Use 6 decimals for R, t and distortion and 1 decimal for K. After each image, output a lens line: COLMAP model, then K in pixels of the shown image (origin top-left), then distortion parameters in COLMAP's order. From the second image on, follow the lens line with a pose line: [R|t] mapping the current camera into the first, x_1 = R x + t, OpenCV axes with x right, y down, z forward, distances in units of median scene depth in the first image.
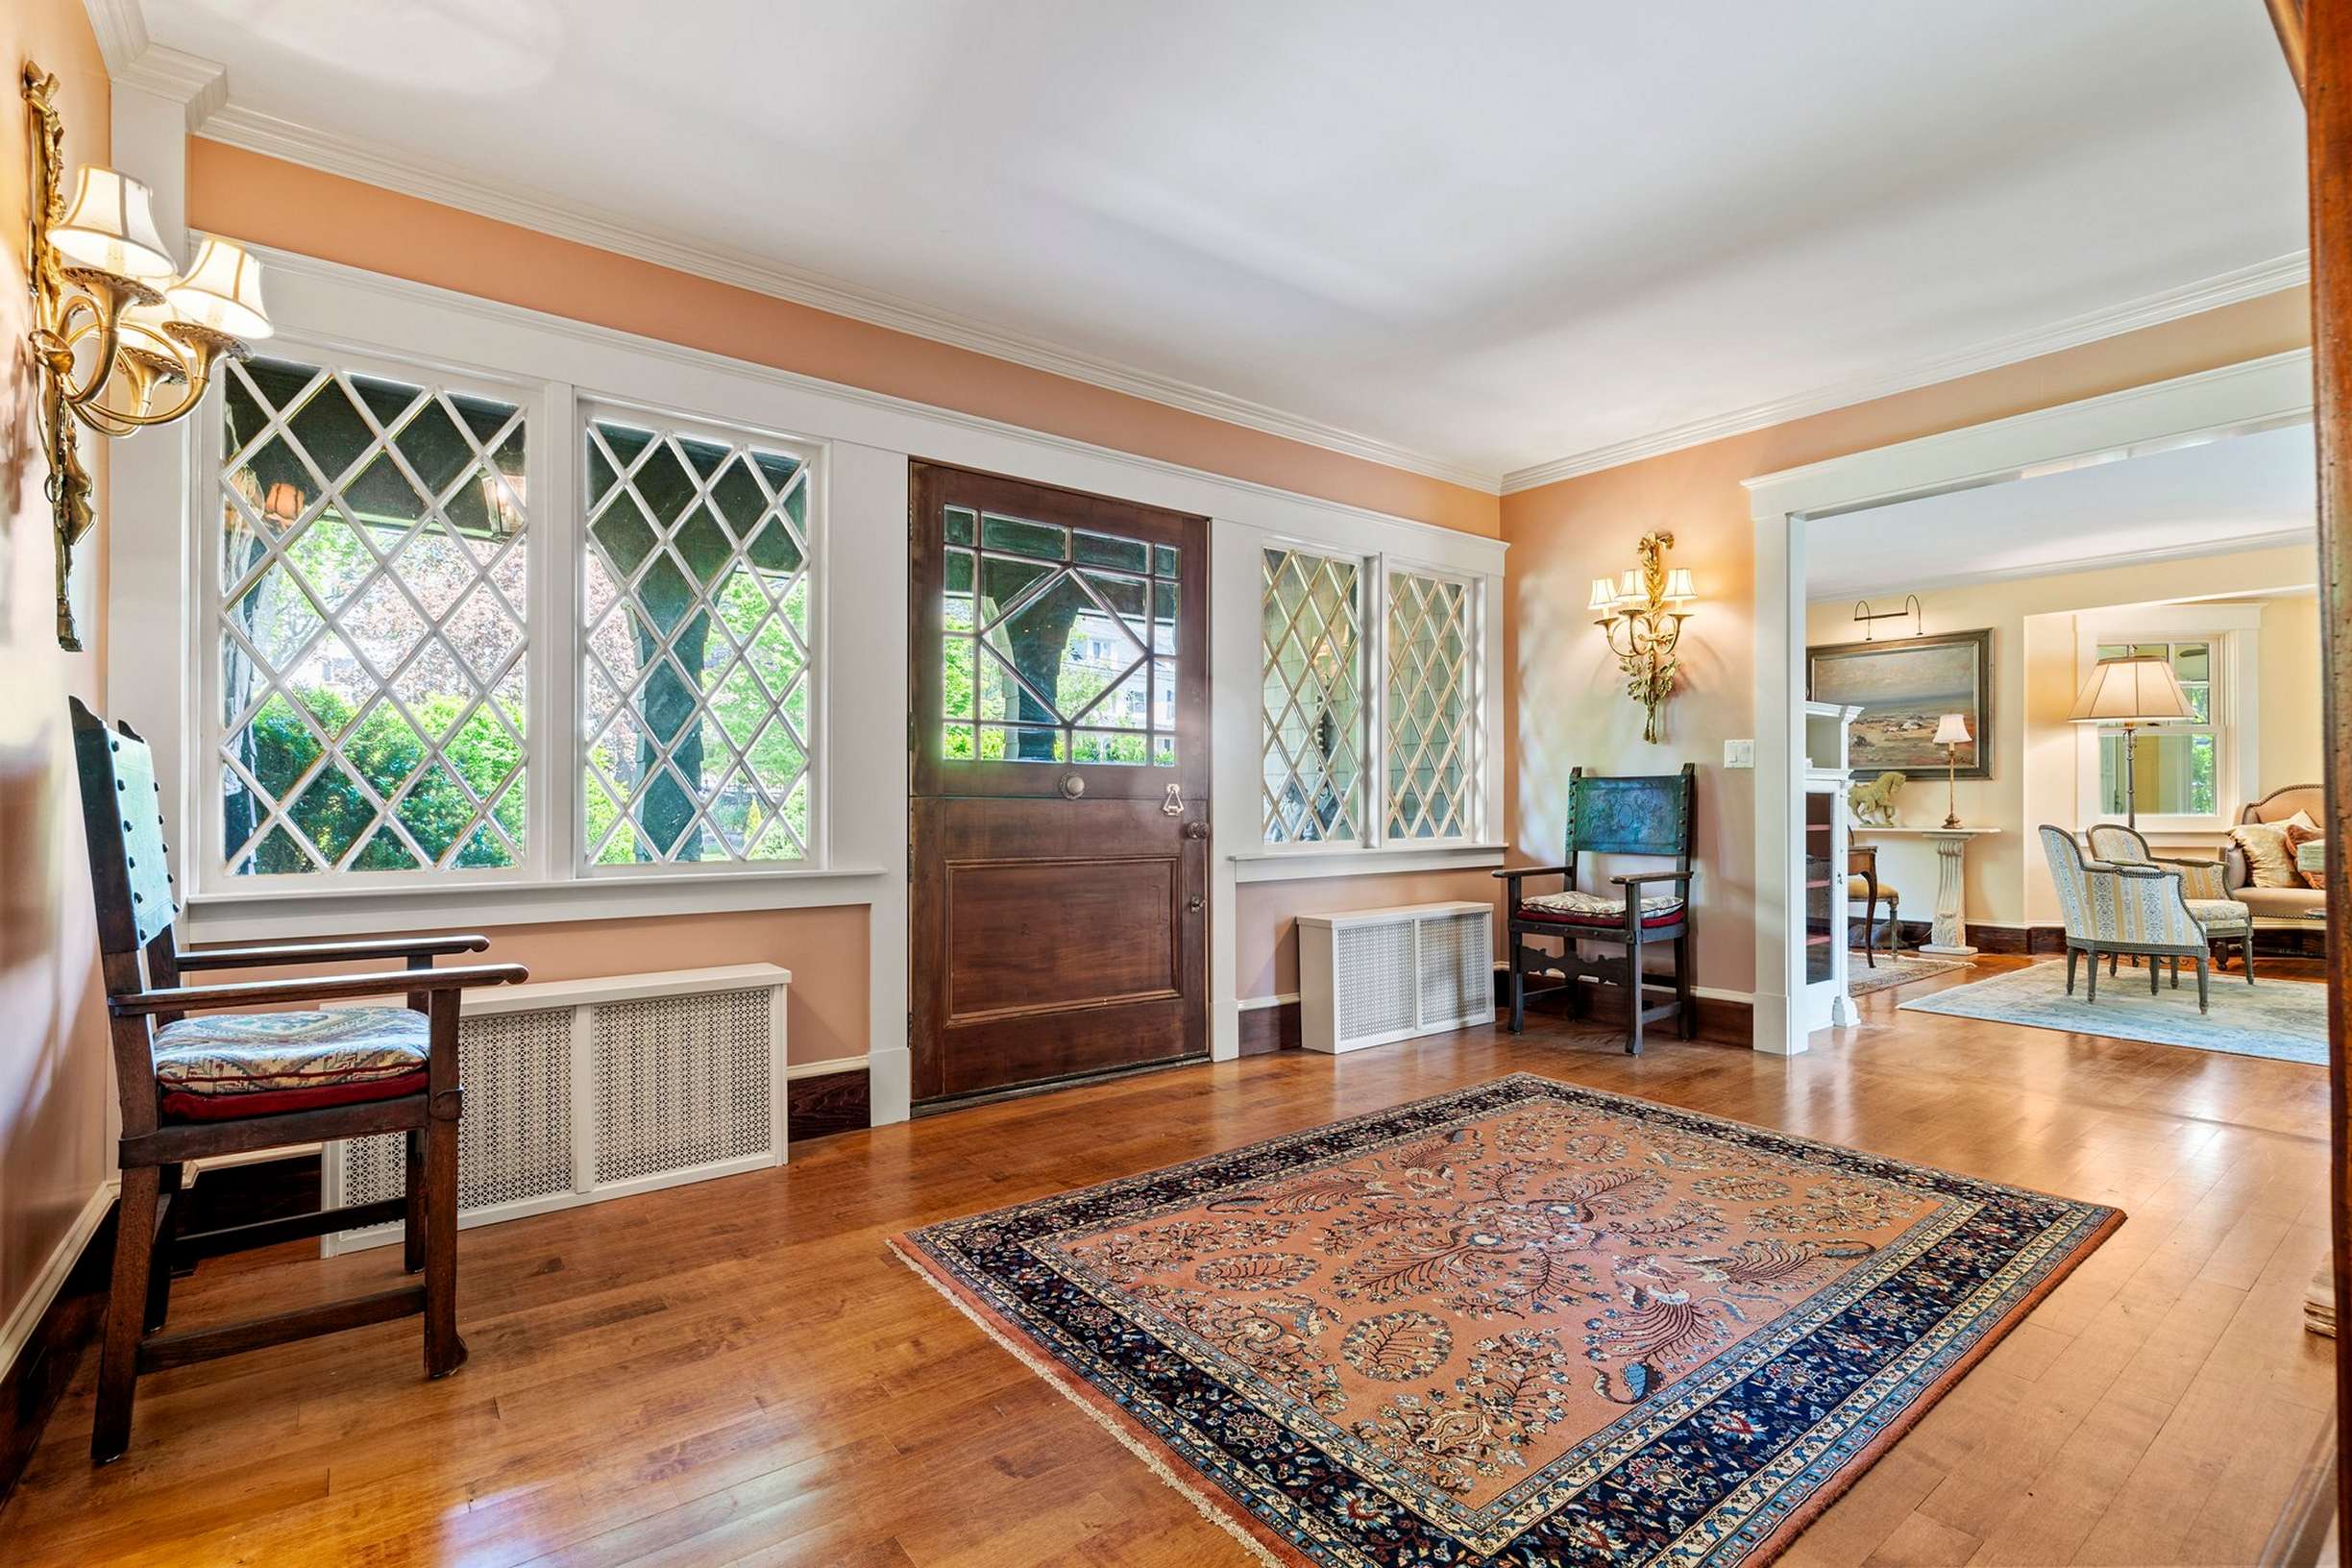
lens RADIAL K [[1078.1, 0, 1182.0], [0, 1078.1, 797.1], [0, 0, 1]] dist [-0.001864, 0.000918]
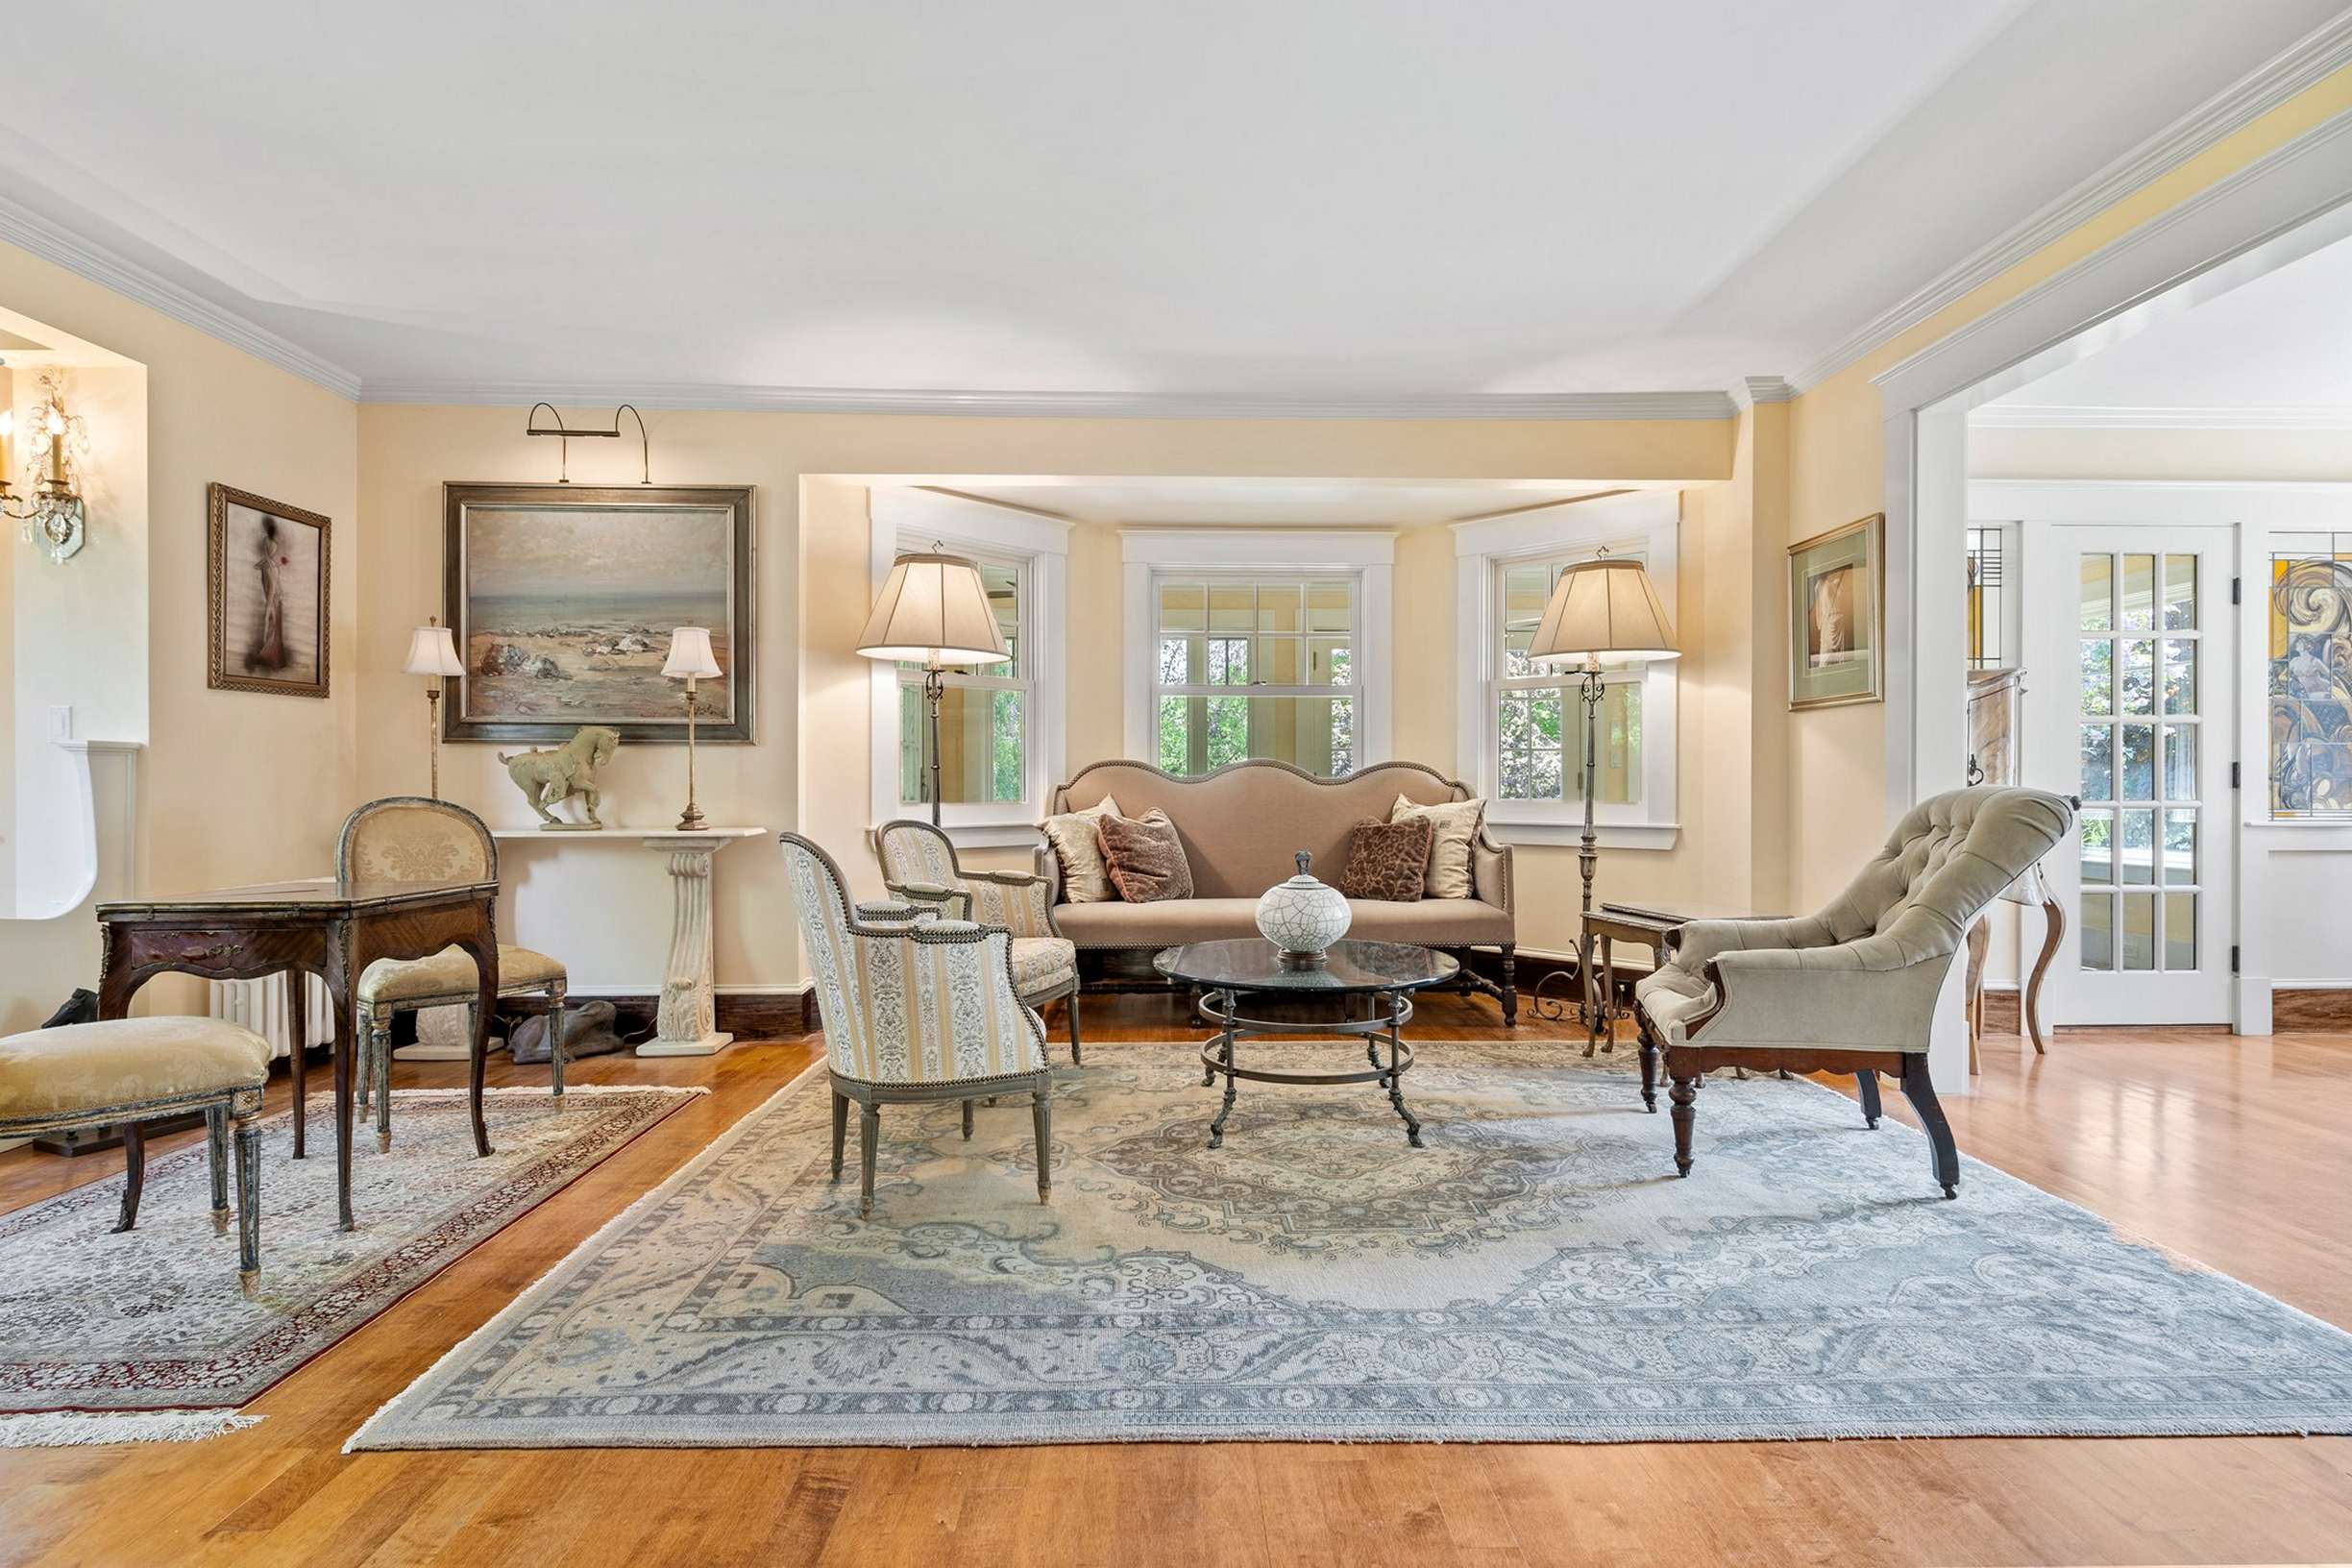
lens RADIAL K [[1078.1, 0, 1182.0], [0, 1078.1, 797.1], [0, 0, 1]] dist [-0.001864, 0.000918]
pose [[0.586281, -0.008257, 0.810066, 0.752125], [-0.005426, 0.999886, 0.014118, 0.005066], [-0.810090, -0.012673, 0.586169, 0.849353]]
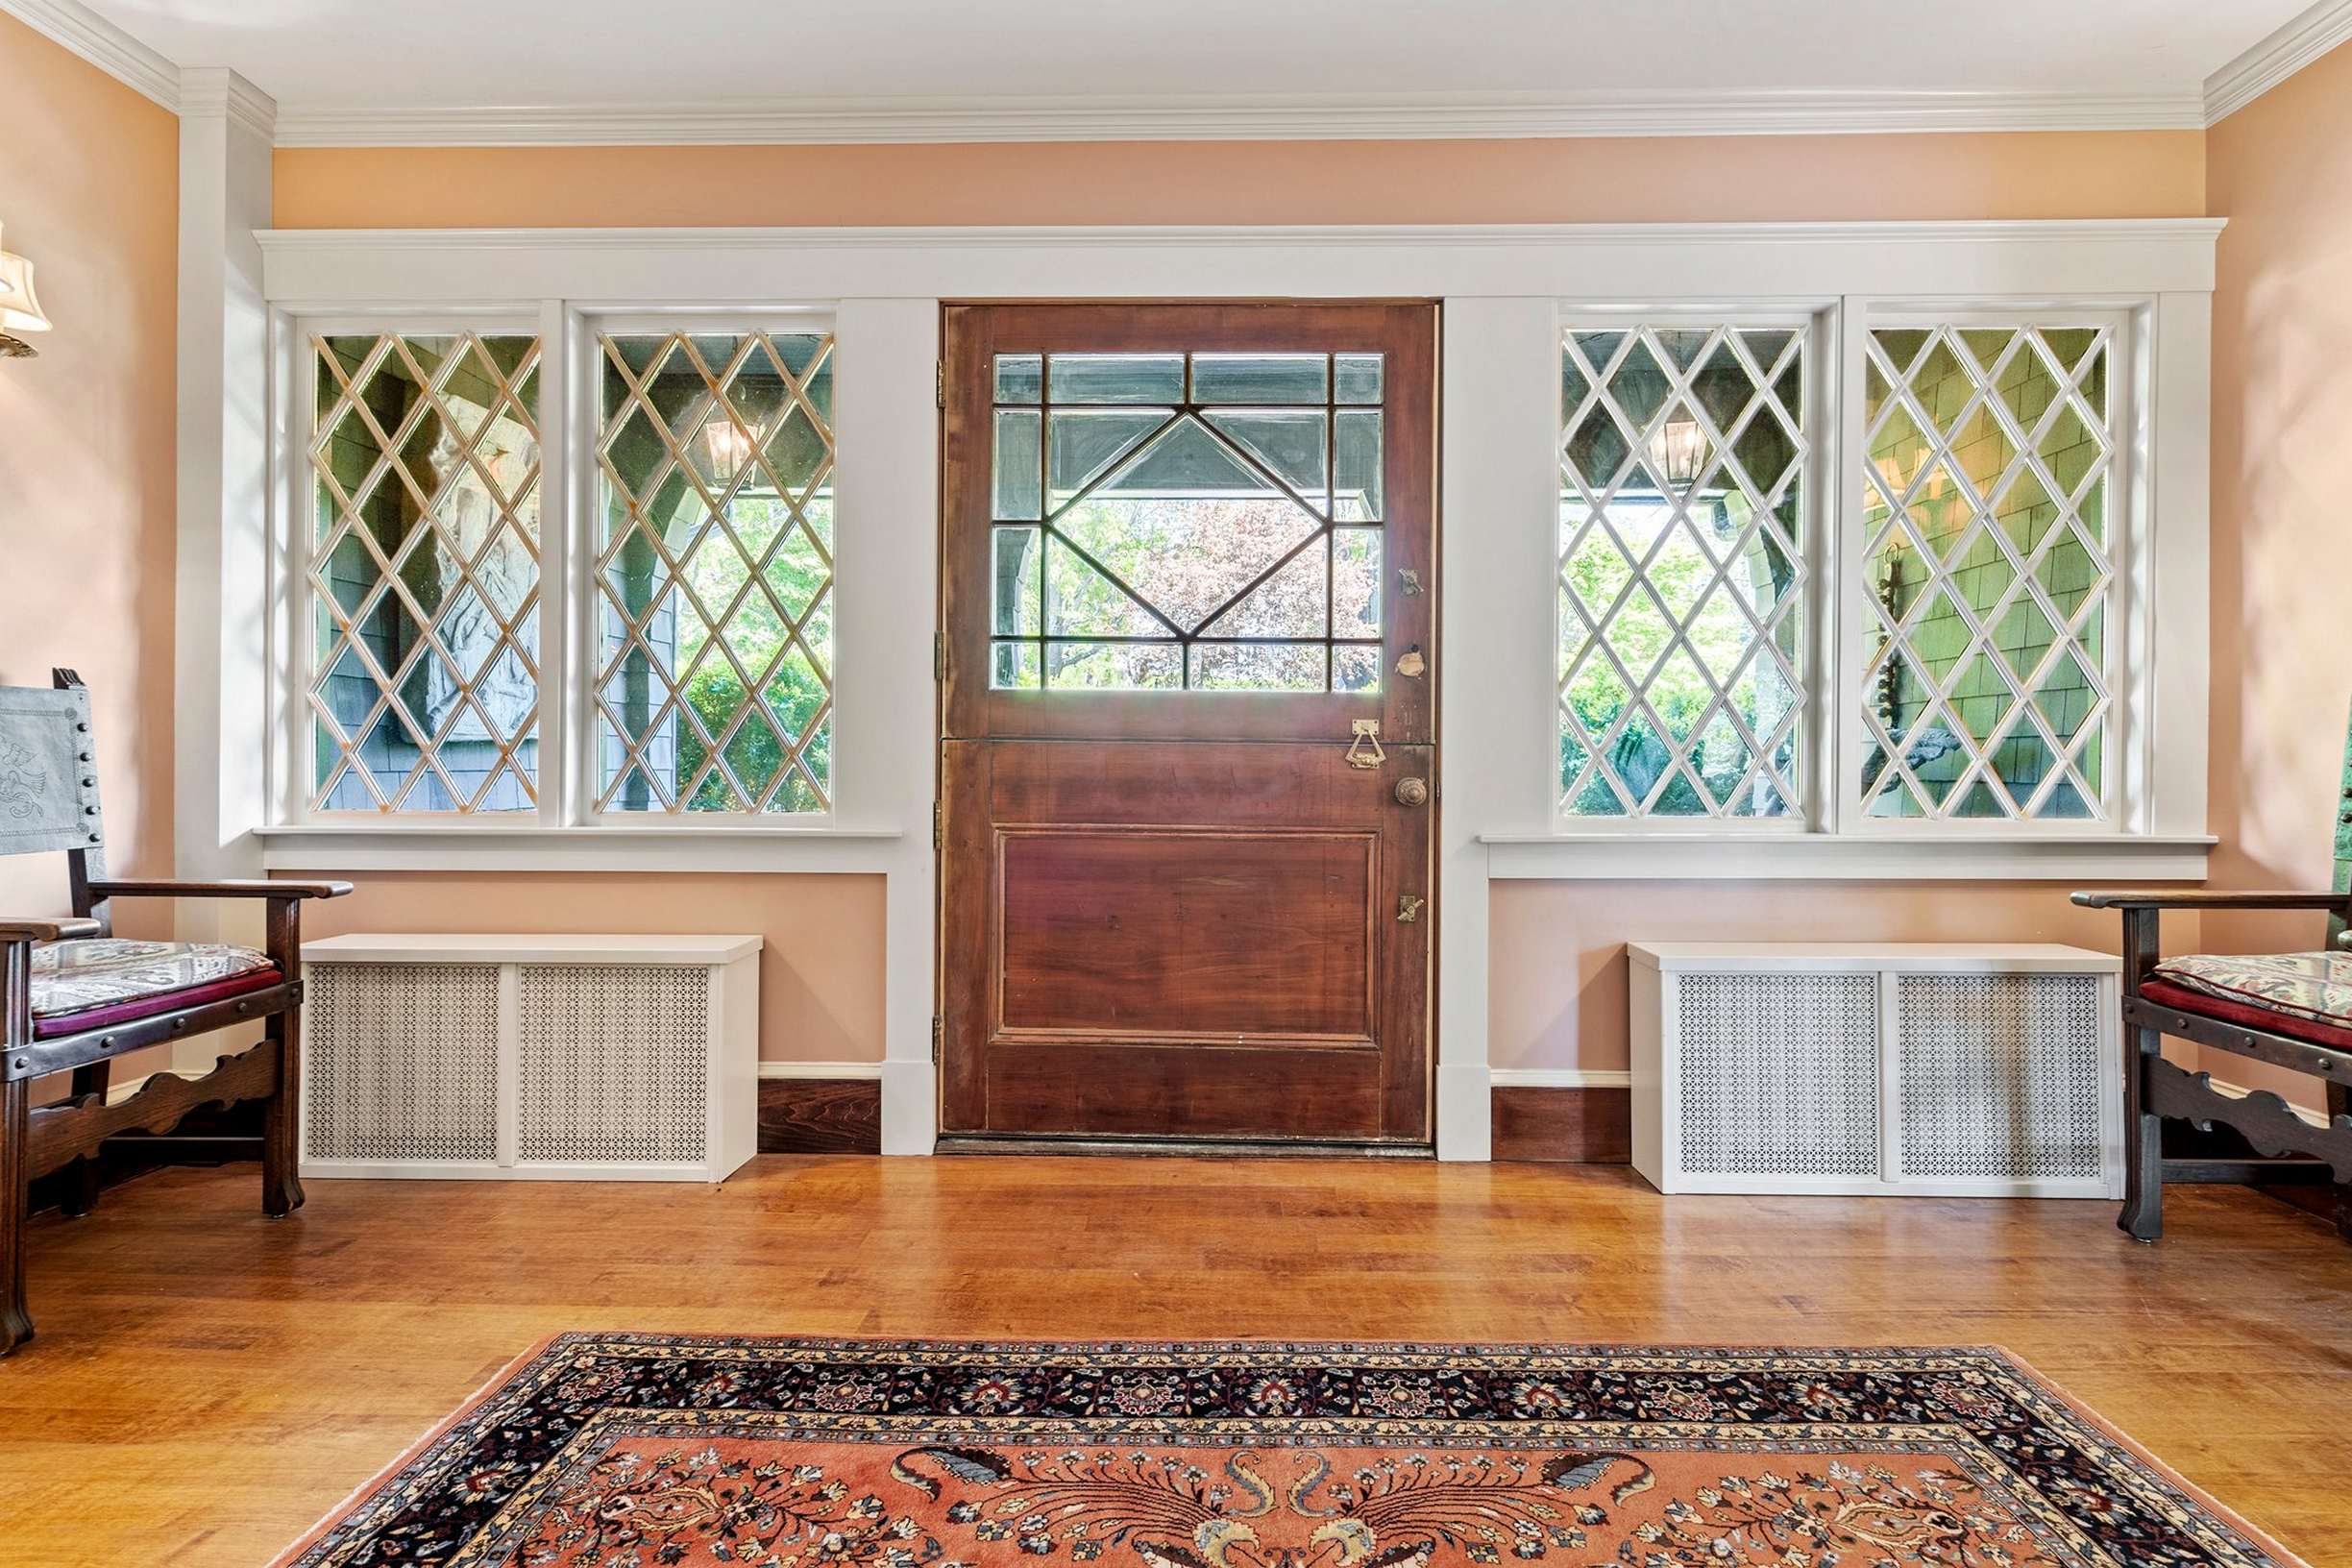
lens RADIAL K [[1105.1, 0, 1193.4], [0, 1105.1, 757.9], [0, 0, 1]] dist [0.000296, -0.000244]
pose [[0.781642, 0.004770, -0.623709, 0.337661], [-0.001466, 0.999982, 0.005810, 0.006928], [0.623725, -0.003627, 0.781635, 0.428031]]
